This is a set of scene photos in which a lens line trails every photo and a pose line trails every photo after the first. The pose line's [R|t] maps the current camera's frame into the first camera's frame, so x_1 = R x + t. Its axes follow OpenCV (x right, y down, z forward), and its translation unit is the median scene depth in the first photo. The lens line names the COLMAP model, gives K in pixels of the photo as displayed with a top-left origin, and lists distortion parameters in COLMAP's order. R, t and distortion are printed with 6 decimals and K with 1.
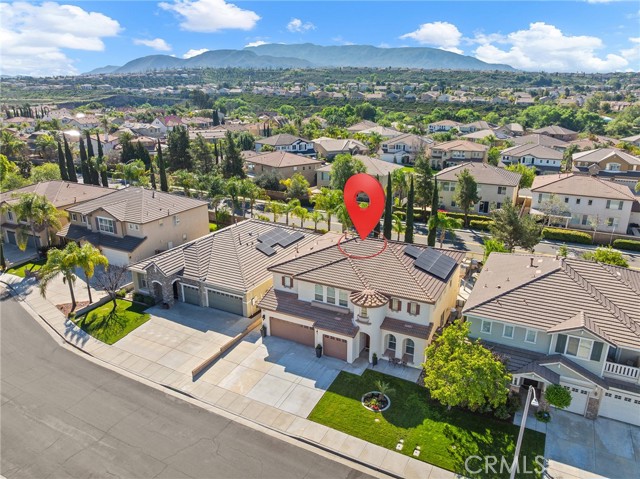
lens RADIAL K [[453.0, 0, 319.9], [0, 453.0, 236.1], [0, 0, 1]] dist [-0.045615, 0.007381]
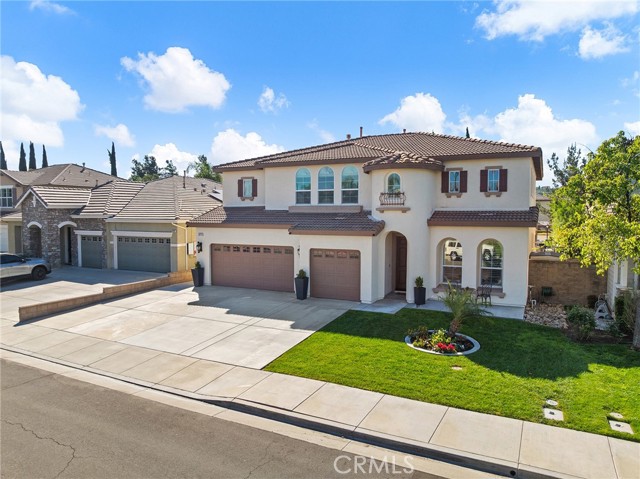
lens RADIAL K [[453.0, 0, 318.0], [0, 453.0, 235.9], [0, 0, 1]] dist [-0.045615, 0.007381]
pose [[0.999941, 0.002777, 0.010484, 0.010617], [0.000084, 0.964662, -0.263489, 0.341333], [-0.010846, 0.263475, 0.964605, 0.534376]]
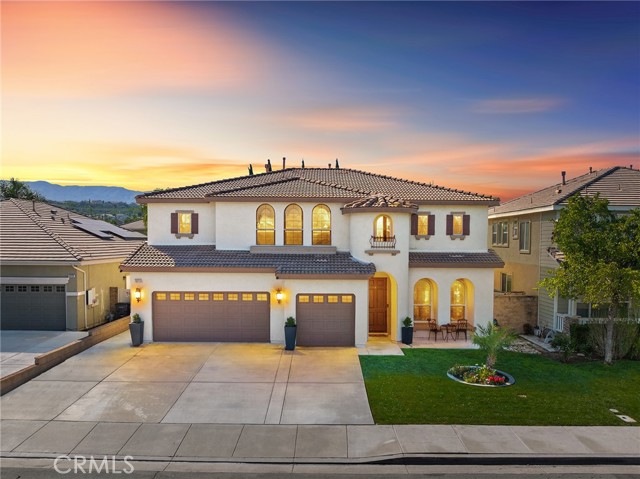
lens RADIAL K [[518.4, 0, 325.8], [0, 518.4, 259.9], [0, 0, 1]] dist [-0.041939, 0.007726]
pose [[0.884583, -0.009089, 0.466294, -0.216146], [0.135647, 0.961601, -0.238587, 0.320152], [-0.446220, 0.274302, 0.851849, 0.545041]]
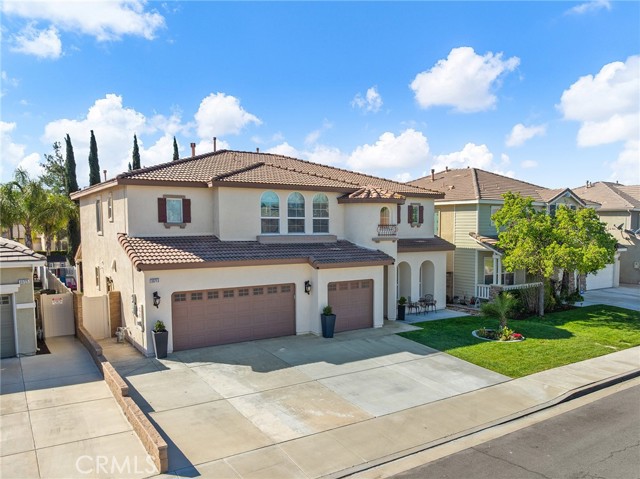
lens RADIAL K [[518.4, 0, 370.5], [0, 518.4, 274.2], [0, 0, 1]] dist [-0.041939, 0.007726]
pose [[0.434525, -0.080238, 0.897078, -0.458613], [0.275699, 0.960061, -0.047672, 0.251554], [-0.857425, 0.268038, 0.439292, 0.746848]]
